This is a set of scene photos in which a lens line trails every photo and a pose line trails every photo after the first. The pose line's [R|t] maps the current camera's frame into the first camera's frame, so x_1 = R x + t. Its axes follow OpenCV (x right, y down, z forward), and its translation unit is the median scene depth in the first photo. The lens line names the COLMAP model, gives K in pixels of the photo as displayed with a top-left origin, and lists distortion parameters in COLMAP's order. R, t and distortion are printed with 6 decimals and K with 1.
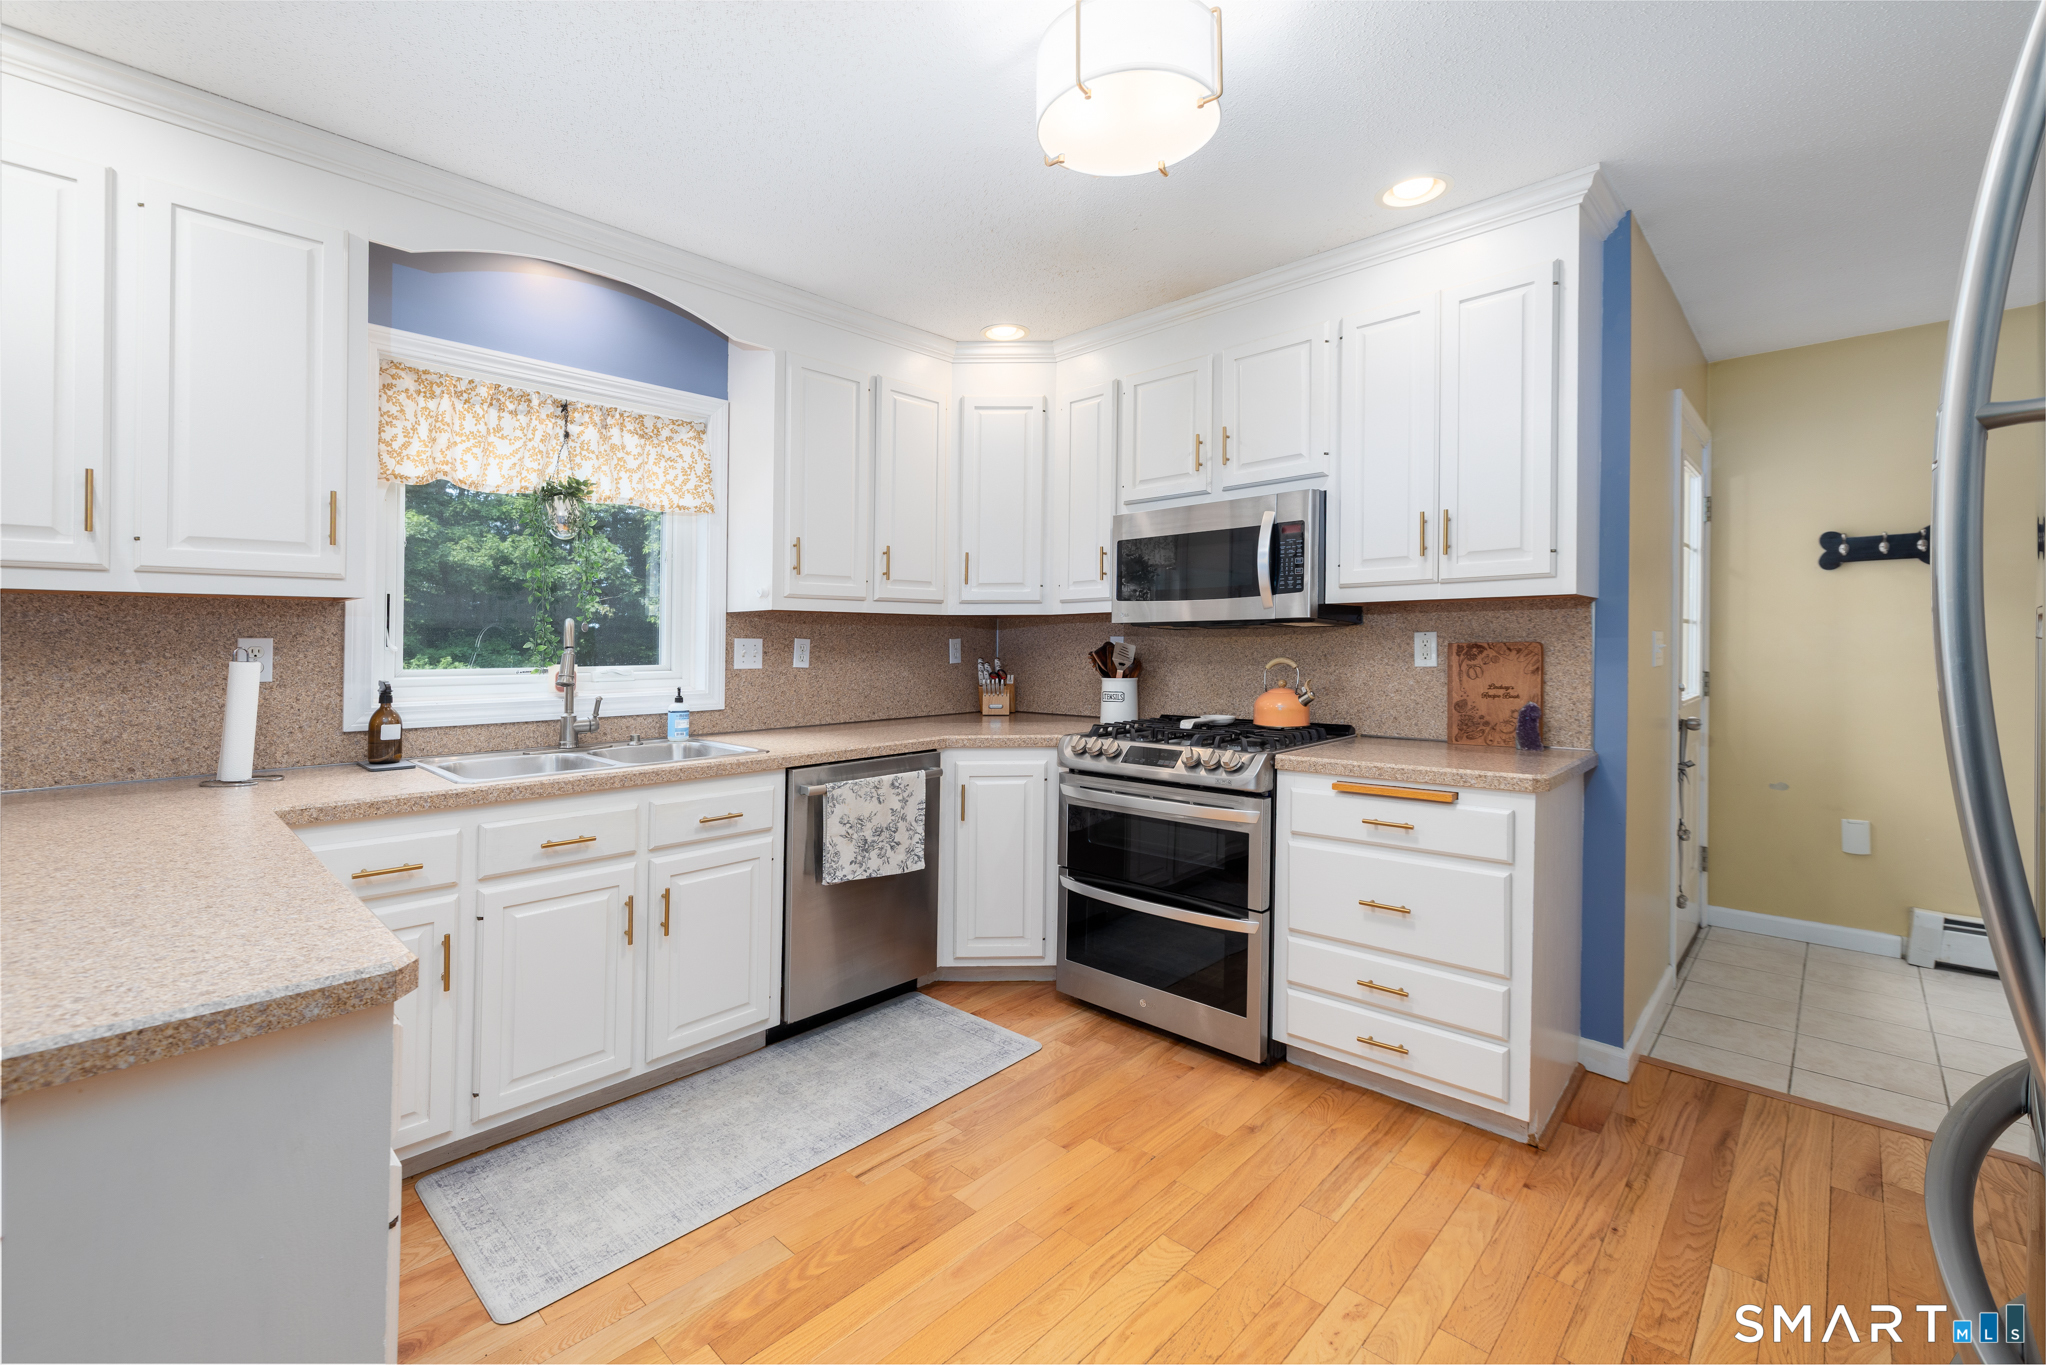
lens RADIAL K [[867.1, 0, 1022.5], [0, 867.1, 648.7], [0, 0, 1]] dist [-0.006249, 0.000329]
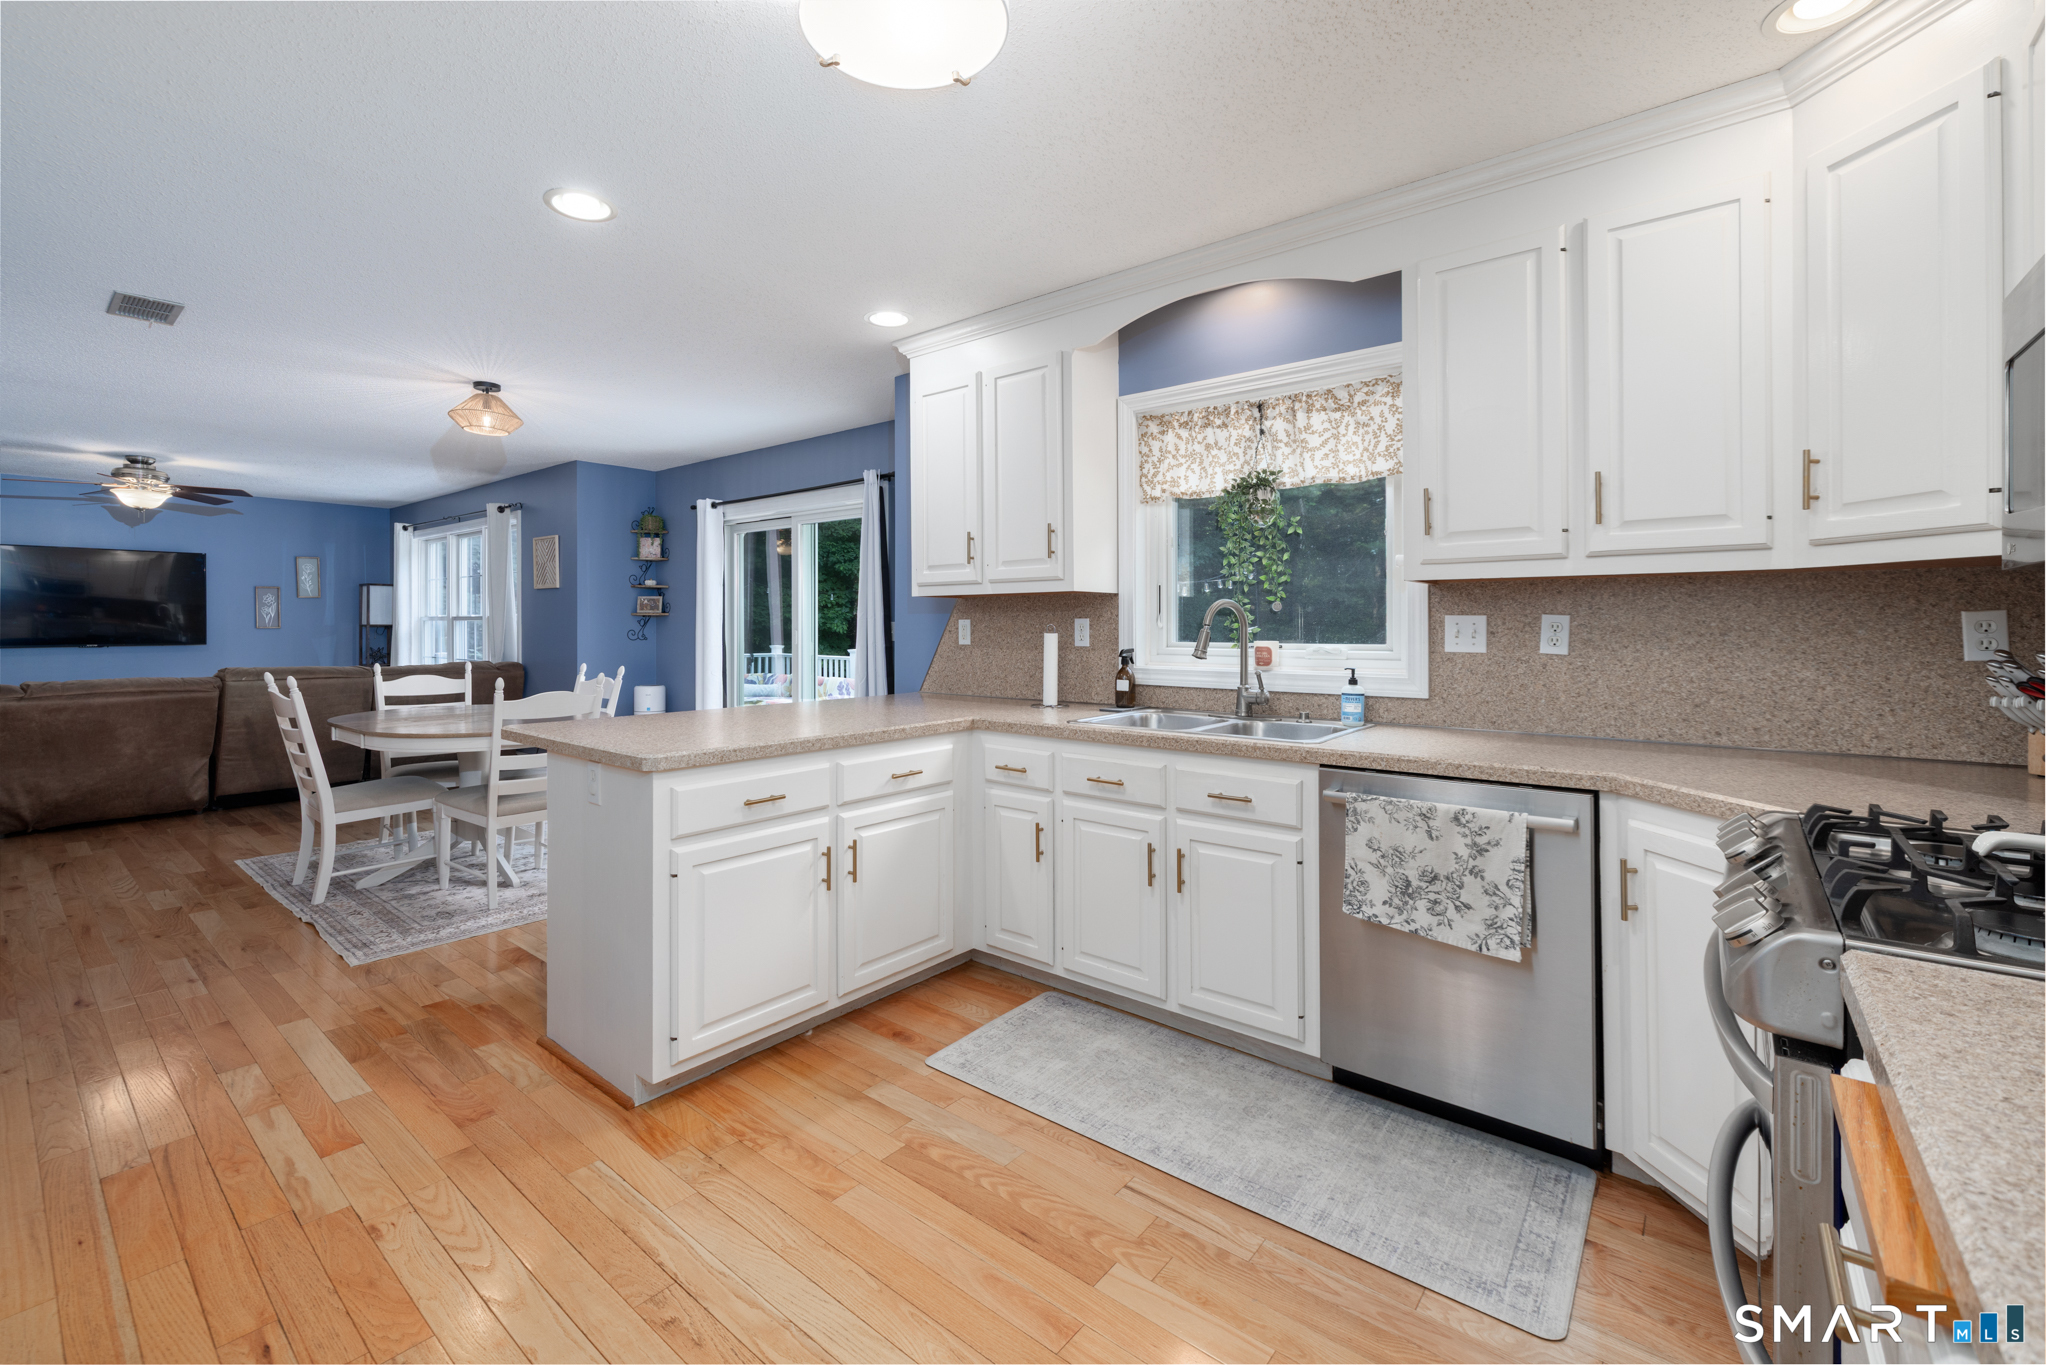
lens RADIAL K [[868.6, 0, 966.4], [0, 868.6, 614.4], [0, 0, 1]] dist [0.008272, -0.000095]
pose [[0.049973, -0.005924, -0.998733, 0.558401], [-0.002632, 0.999978, -0.006064, -0.007175], [0.998747, 0.002932, 0.049957, 0.572009]]
